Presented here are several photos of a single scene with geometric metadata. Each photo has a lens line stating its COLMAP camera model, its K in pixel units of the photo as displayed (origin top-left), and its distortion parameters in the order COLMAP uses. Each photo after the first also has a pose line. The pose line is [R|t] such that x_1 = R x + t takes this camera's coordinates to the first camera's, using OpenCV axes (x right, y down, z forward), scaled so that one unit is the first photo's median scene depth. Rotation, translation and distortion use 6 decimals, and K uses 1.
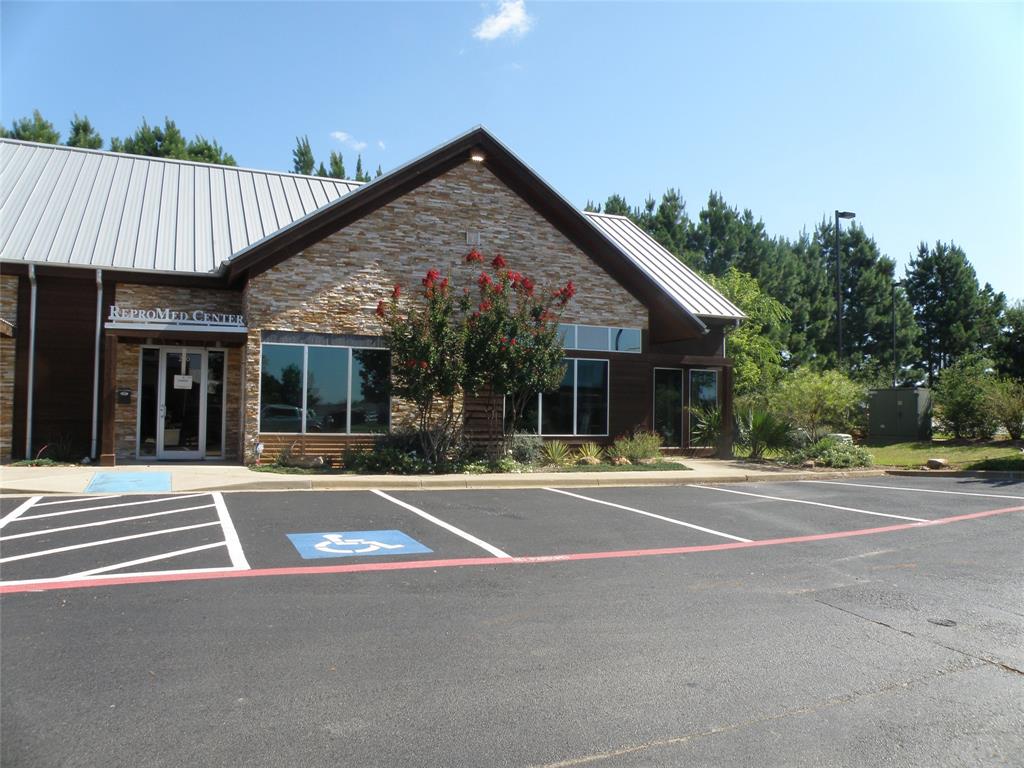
lens RADIAL K [[804.9, 0, 563.4], [0, 804.9, 388.5], [0, 0, 1]] dist [-0.155953, 0.108832]
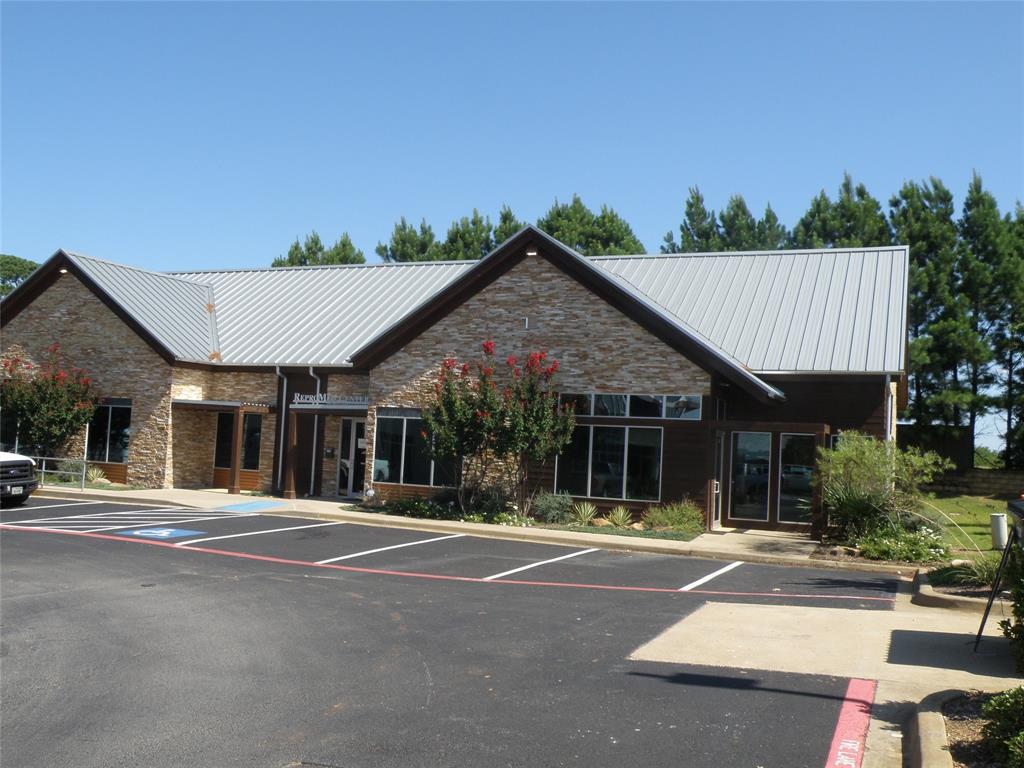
lens RADIAL K [[1036.5, 0, 510.6], [0, 1036.5, 377.5], [0, 0, 1]] dist [-0.076822, 0.166703]
pose [[0.639980, -0.032855, -0.767689, 1.040813], [-0.013475, 0.998452, -0.053964, -0.028327], [0.768274, 0.044881, 0.638546, 0.021067]]
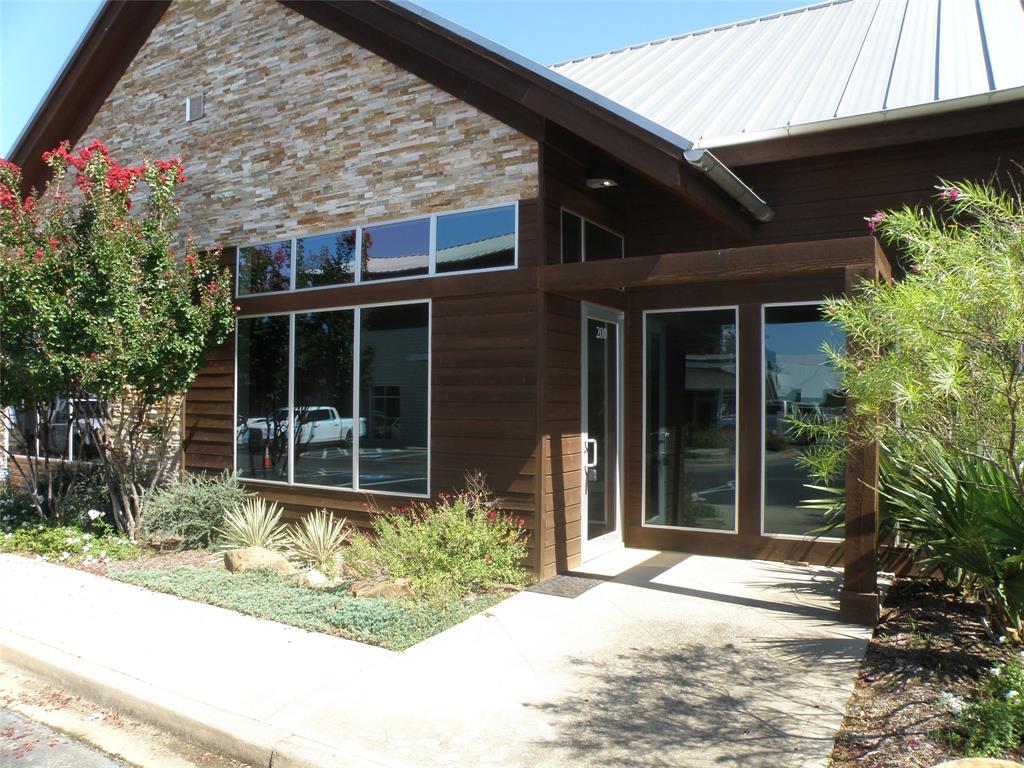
lens RADIAL K [[794.2, 0, 508.8], [0, 794.2, 381.9], [0, 0, 1]] dist [-0.162757, 0.138816]
pose [[0.515591, -0.029826, -0.856315, 0.441452], [0.031773, 0.999372, -0.015679, 0.011673], [0.856245, -0.019123, 0.516215, 0.931531]]
